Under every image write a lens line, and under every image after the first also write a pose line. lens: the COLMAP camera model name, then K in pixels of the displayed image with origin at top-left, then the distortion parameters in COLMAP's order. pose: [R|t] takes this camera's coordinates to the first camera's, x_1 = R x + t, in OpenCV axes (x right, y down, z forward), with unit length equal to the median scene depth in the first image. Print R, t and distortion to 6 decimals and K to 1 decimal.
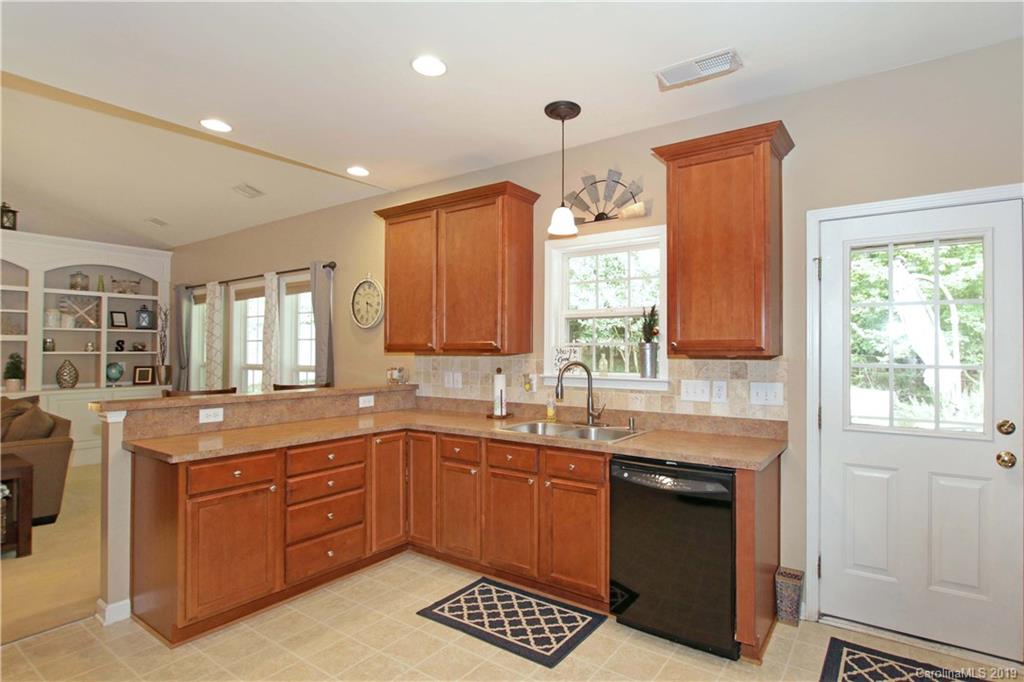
lens RADIAL K [[517.9, 0, 555.5], [0, 517.9, 338.8], [0, 0, 1]] dist [-0.001309, -0.000179]
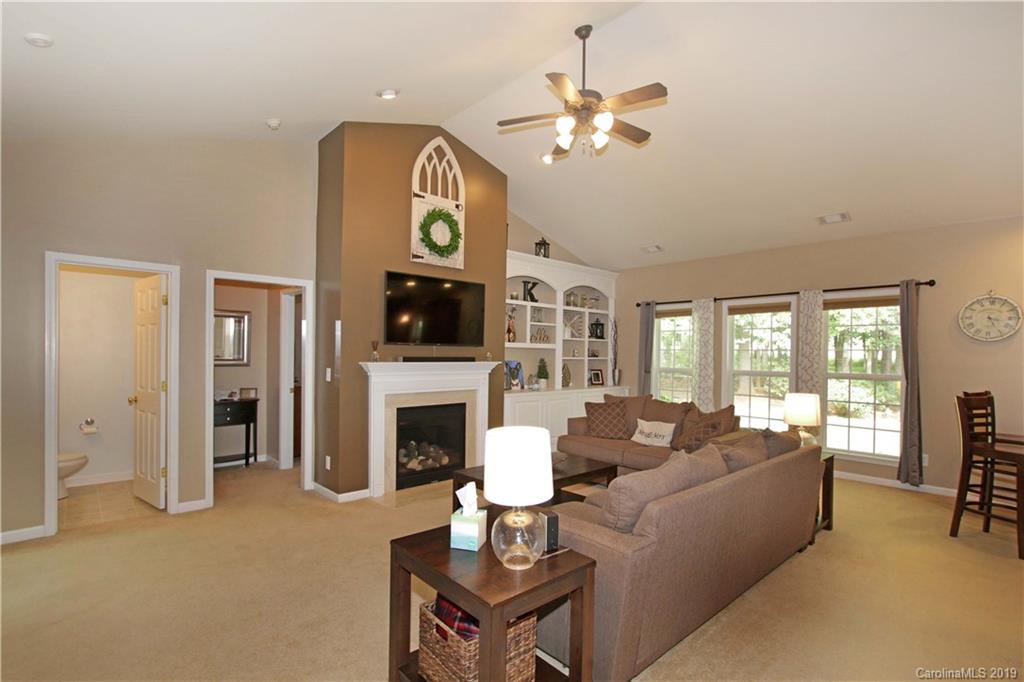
lens RADIAL K [[484.9, 0, 510.5], [0, 484.9, 352.3], [0, 0, 1]] dist [-0.000563, 0.000210]
pose [[0.968683, 0.012578, -0.247983, -0.799553], [-0.008468, 0.999809, 0.017634, -0.005879], [0.248157, -0.014982, 0.968604, -0.146620]]
